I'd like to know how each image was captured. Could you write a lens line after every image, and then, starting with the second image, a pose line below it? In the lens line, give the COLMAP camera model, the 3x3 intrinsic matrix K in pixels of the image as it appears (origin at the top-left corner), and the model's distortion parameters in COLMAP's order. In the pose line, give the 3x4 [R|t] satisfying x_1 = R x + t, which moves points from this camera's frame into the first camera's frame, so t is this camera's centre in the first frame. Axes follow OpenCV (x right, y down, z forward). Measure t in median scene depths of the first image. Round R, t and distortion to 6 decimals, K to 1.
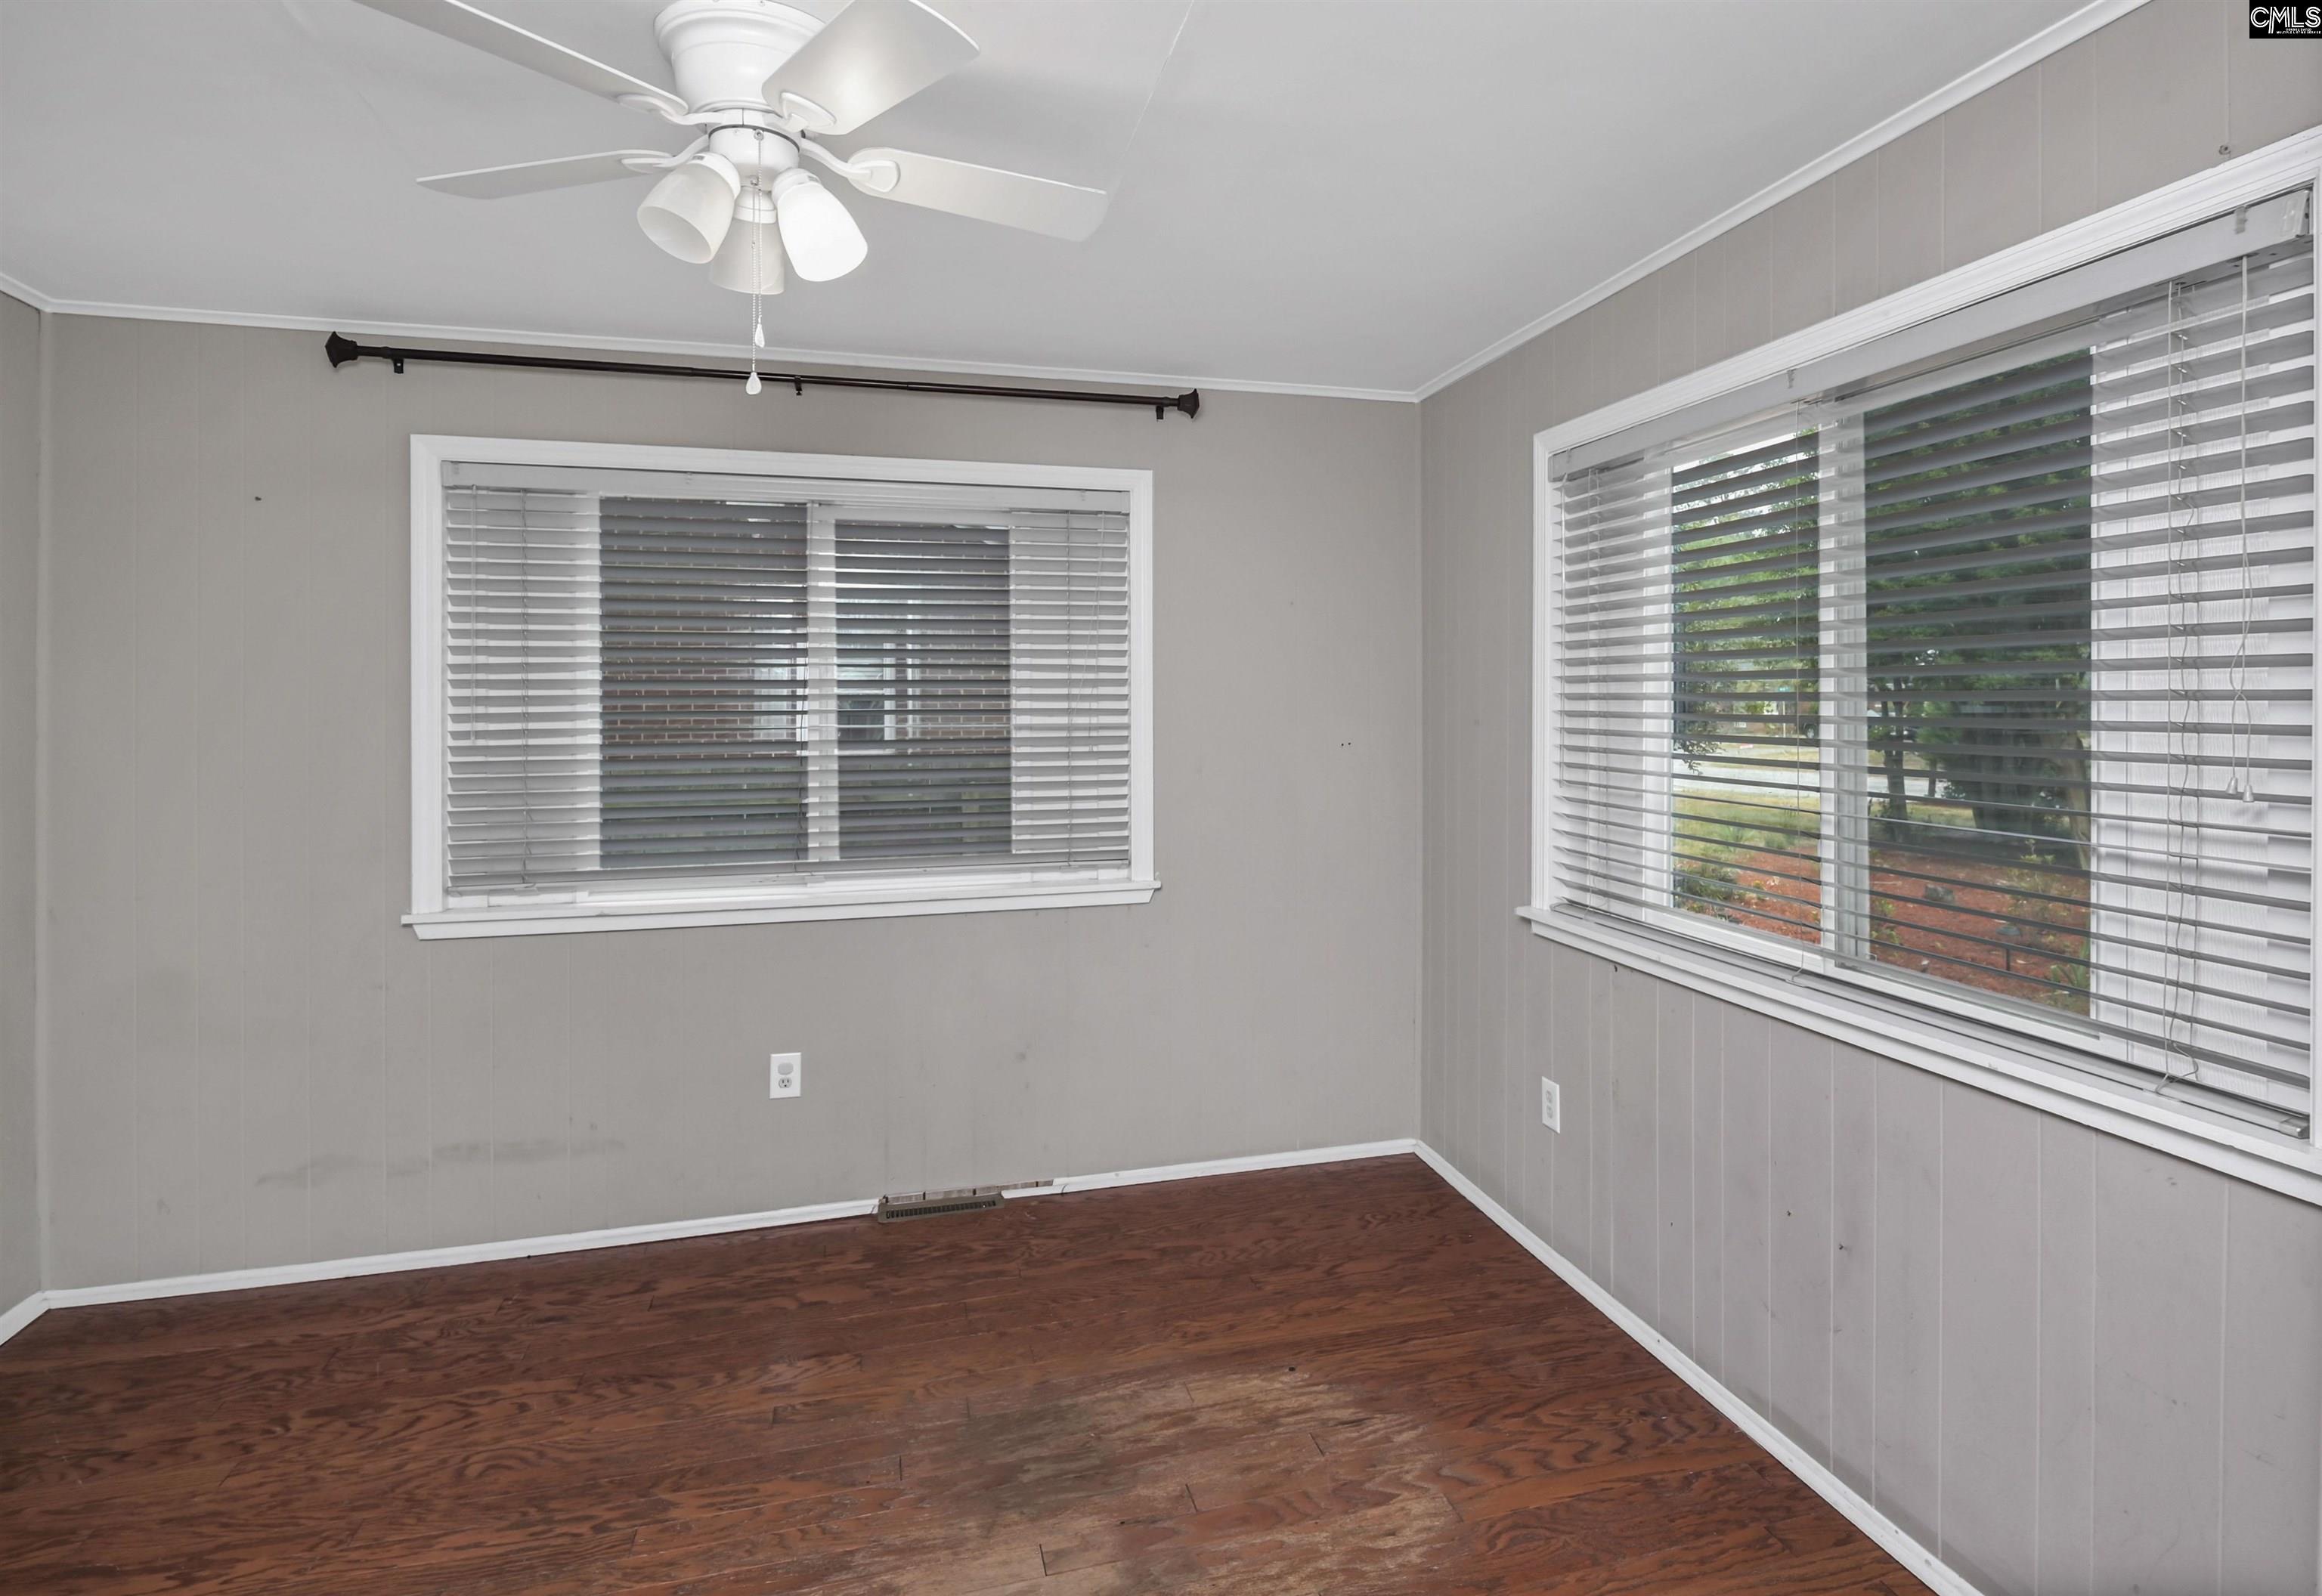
lens RADIAL K [[1265.6, 0, 1257.6], [0, 1265.6, 702.0], [0, 0, 1]] dist [0.000924, -0.009362]
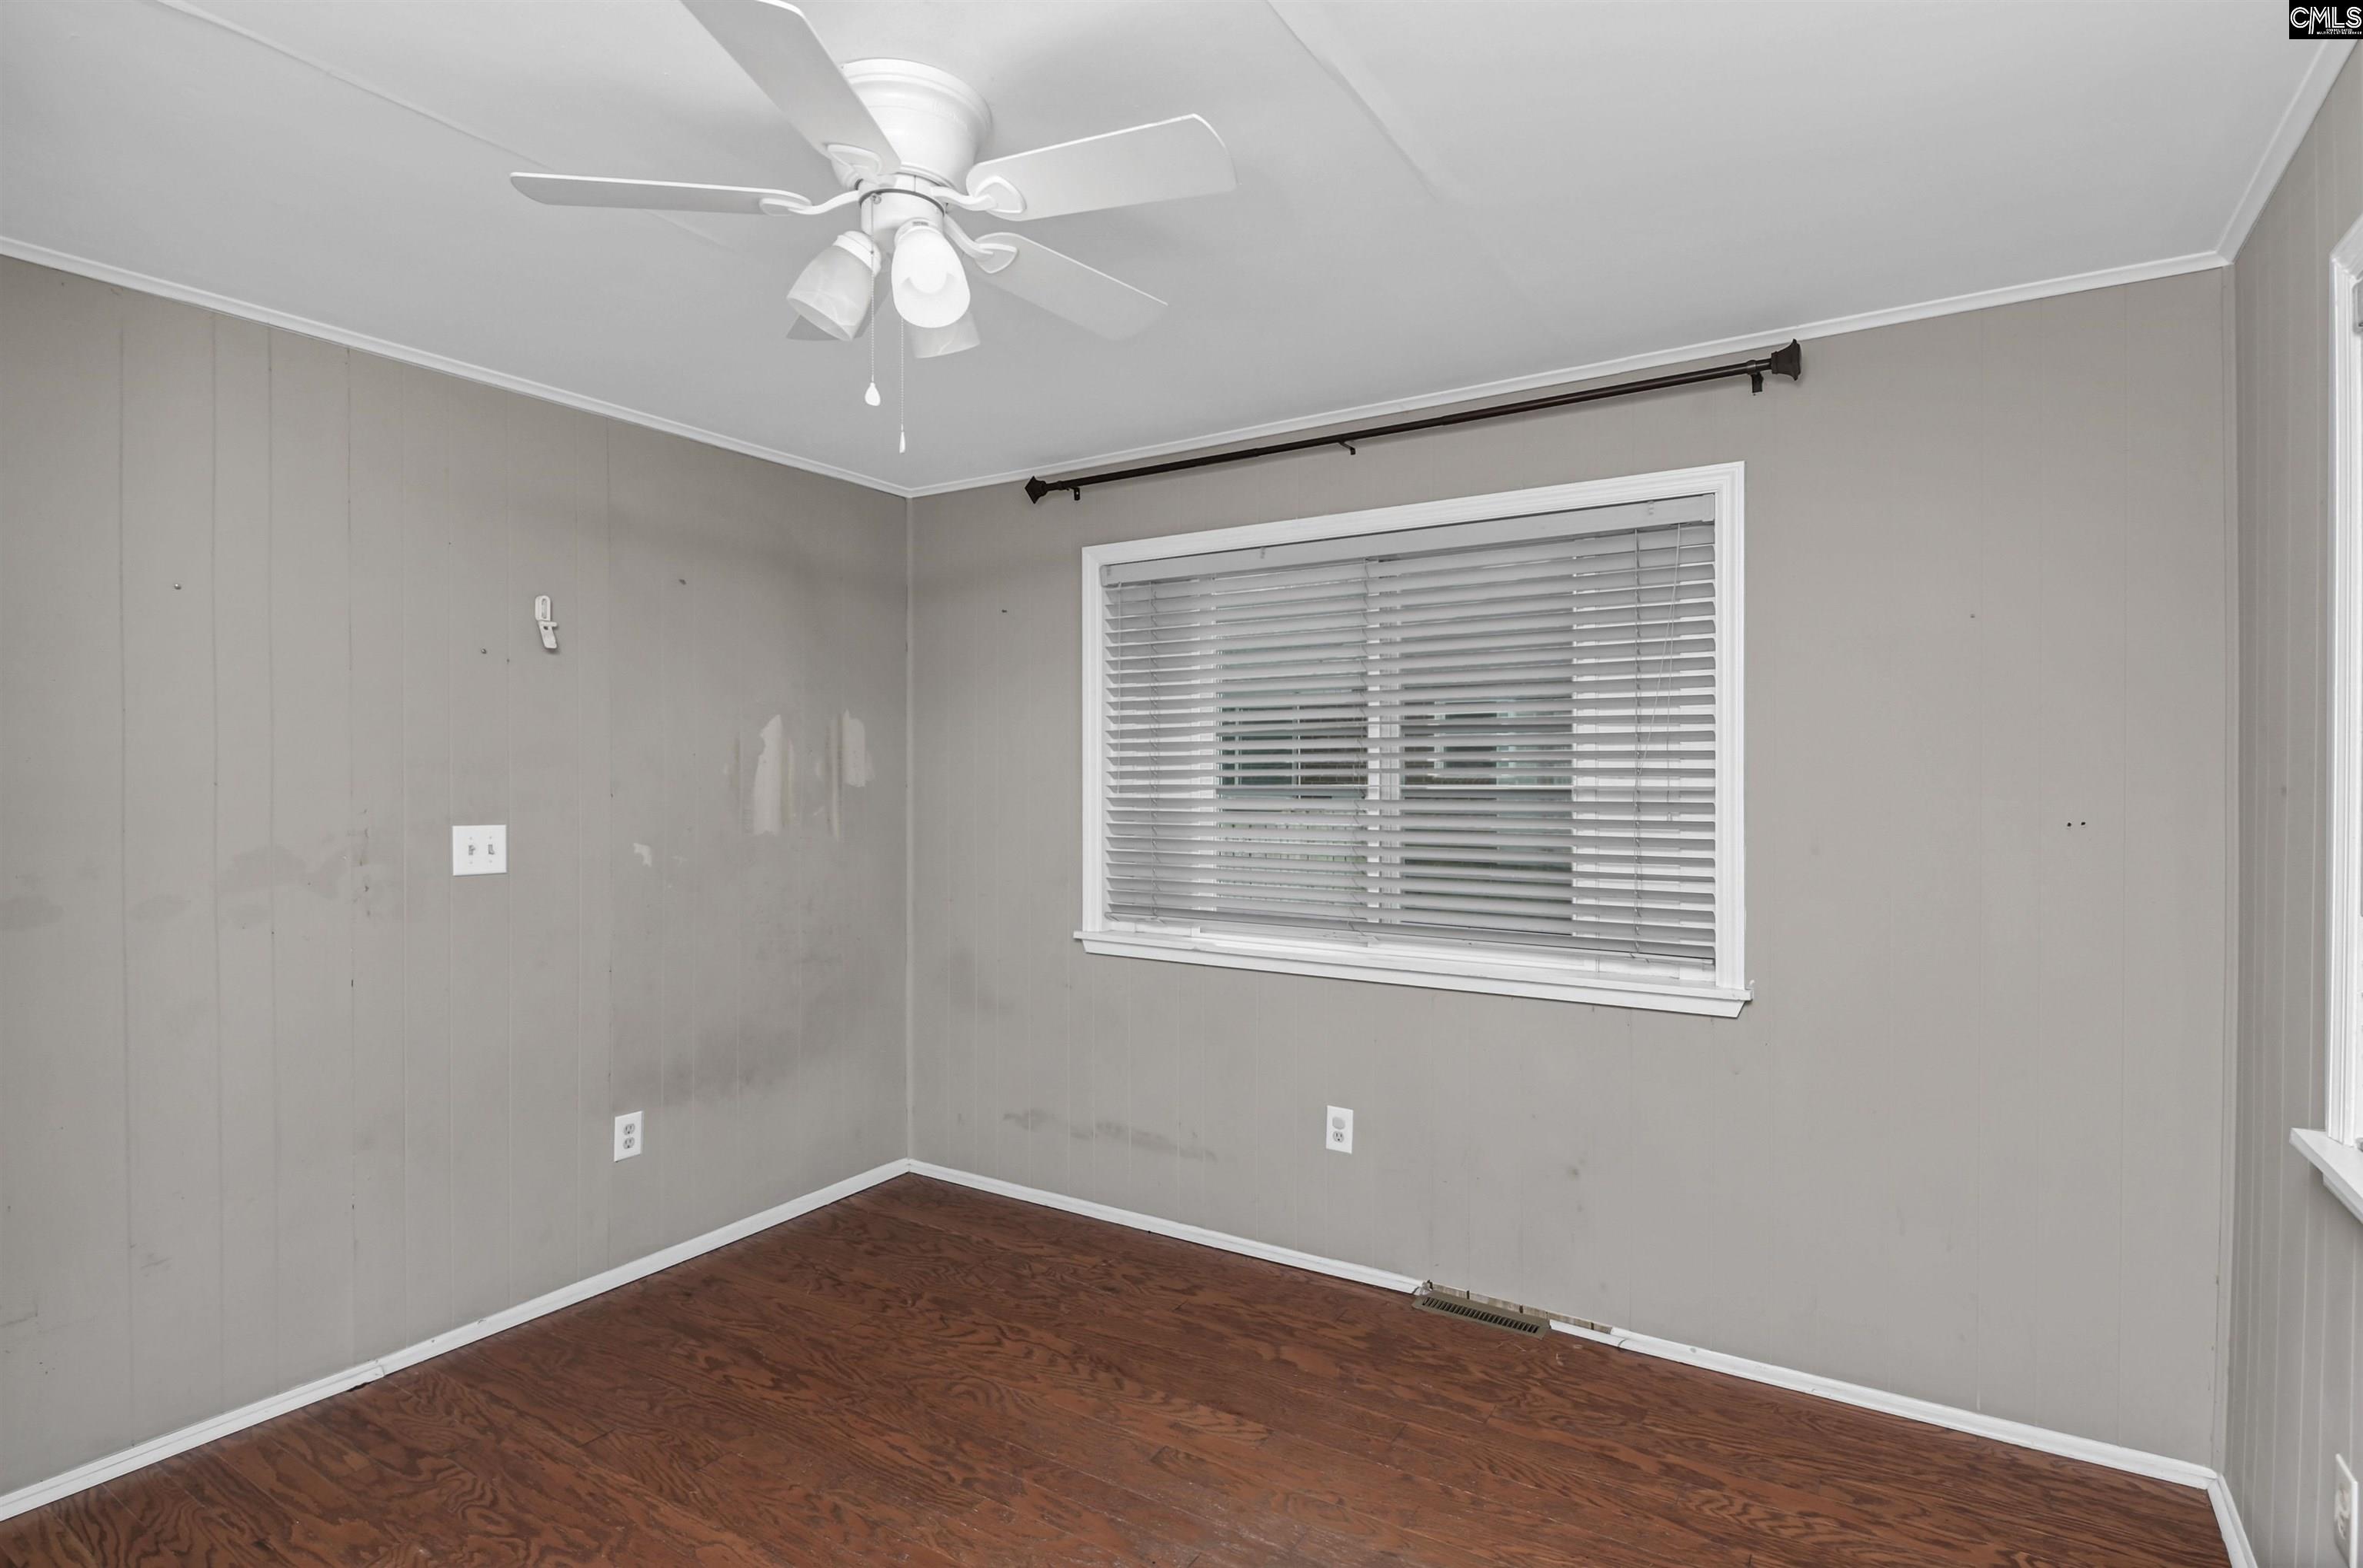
lens RADIAL K [[1171.9, 0, 1181.5], [0, 1171.9, 784.0], [0, 0, 1]] dist [0.002917, -0.010522]
pose [[0.654994, 0.009736, -0.755571, 0.276708], [-0.004639, 0.999950, 0.008864, 0.011553], [0.755620, -0.002300, 0.655007, 0.319652]]
